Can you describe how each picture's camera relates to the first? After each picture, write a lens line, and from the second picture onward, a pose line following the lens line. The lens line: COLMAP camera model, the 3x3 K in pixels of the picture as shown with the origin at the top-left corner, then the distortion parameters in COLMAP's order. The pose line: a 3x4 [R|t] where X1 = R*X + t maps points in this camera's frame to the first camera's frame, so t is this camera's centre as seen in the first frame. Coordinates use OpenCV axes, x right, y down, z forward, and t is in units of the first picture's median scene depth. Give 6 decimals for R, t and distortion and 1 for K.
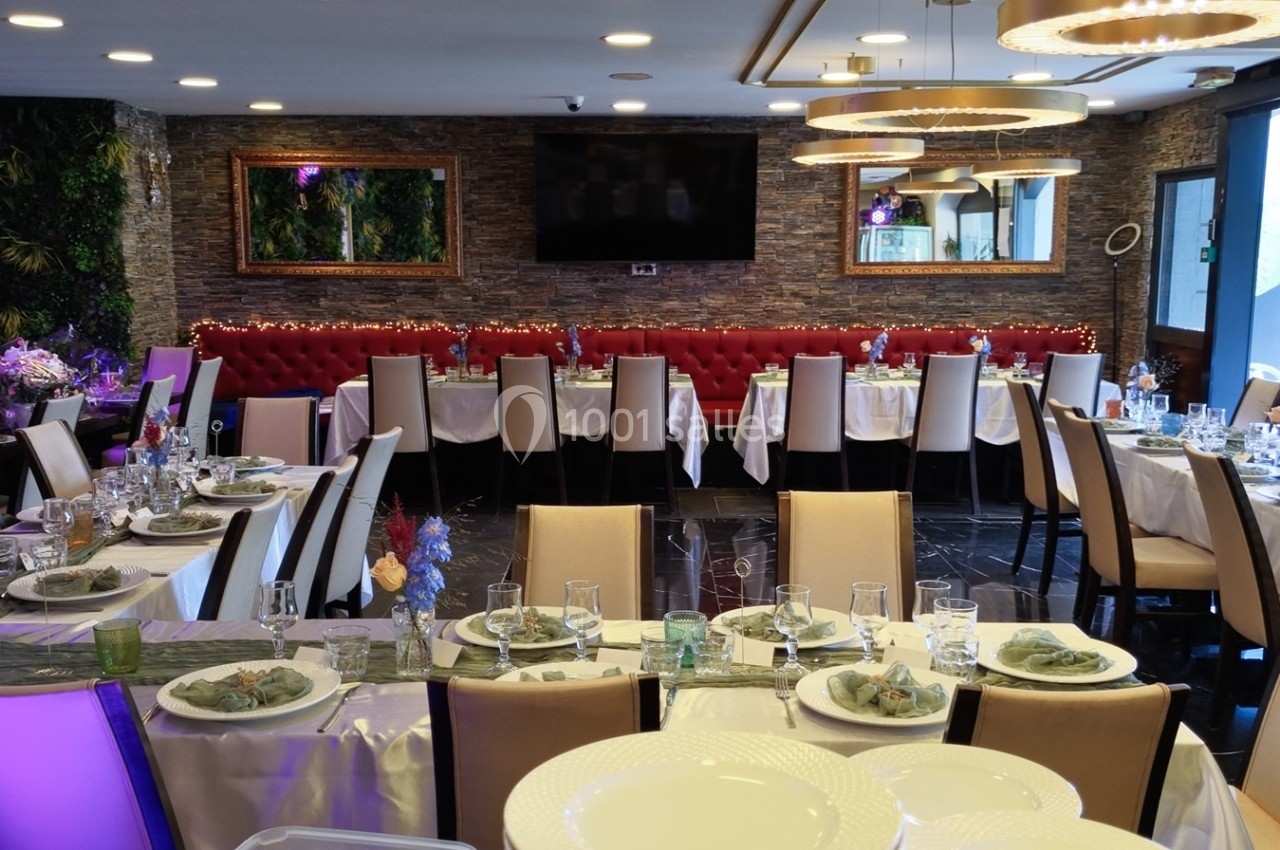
lens RADIAL K [[1272.7, 0, 640.0], [0, 1272.7, 425.0], [0, 0, 1]] dist [0.012938, -0.008963]
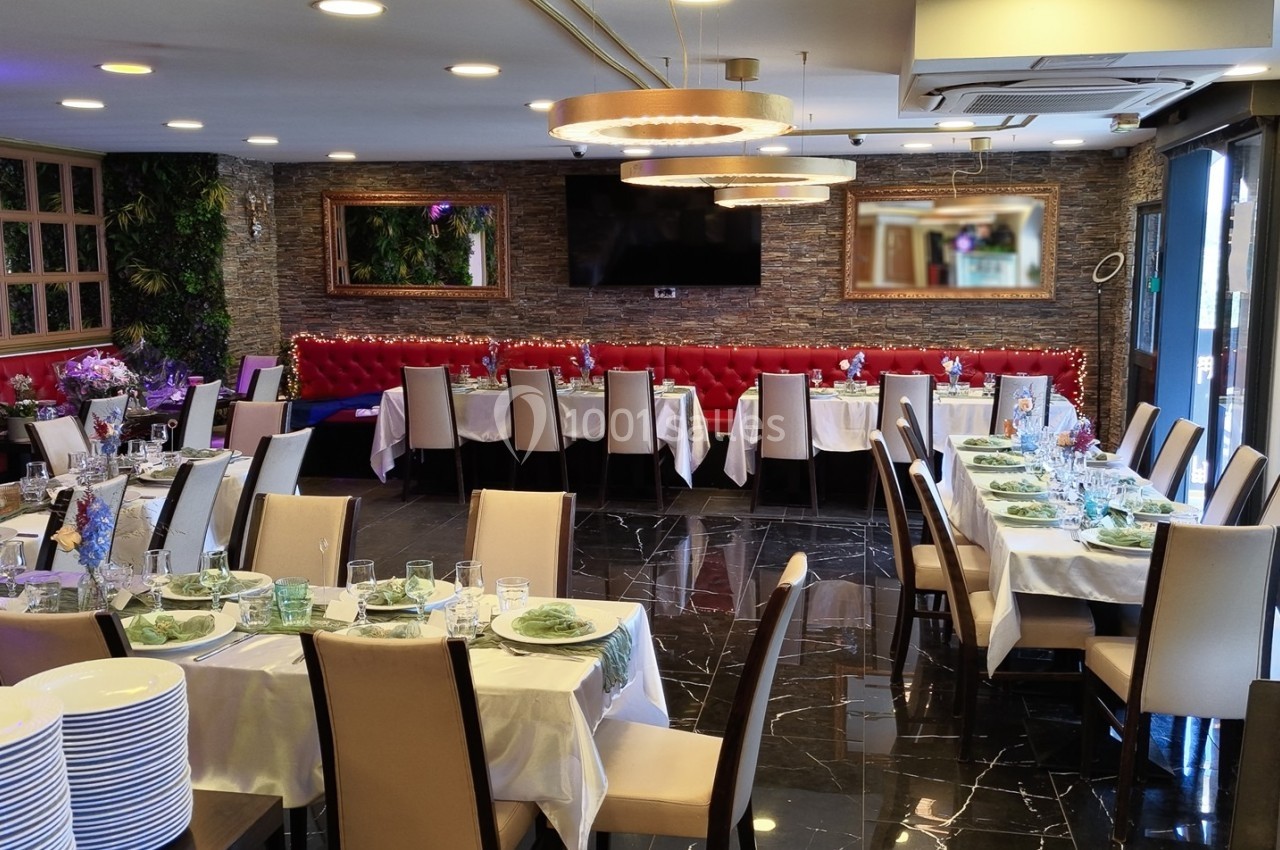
lens RADIAL K [[1183.4, 0, 640.0], [0, 1183.4, 425.0], [0, 0, 1]] dist [0.010207, 0.001450]
pose [[0.983616, 0.025975, -0.178397, 0.173774], [-0.026062, 0.999659, 0.001853, -0.006194], [0.178384, 0.002827, 0.983957, -0.040038]]
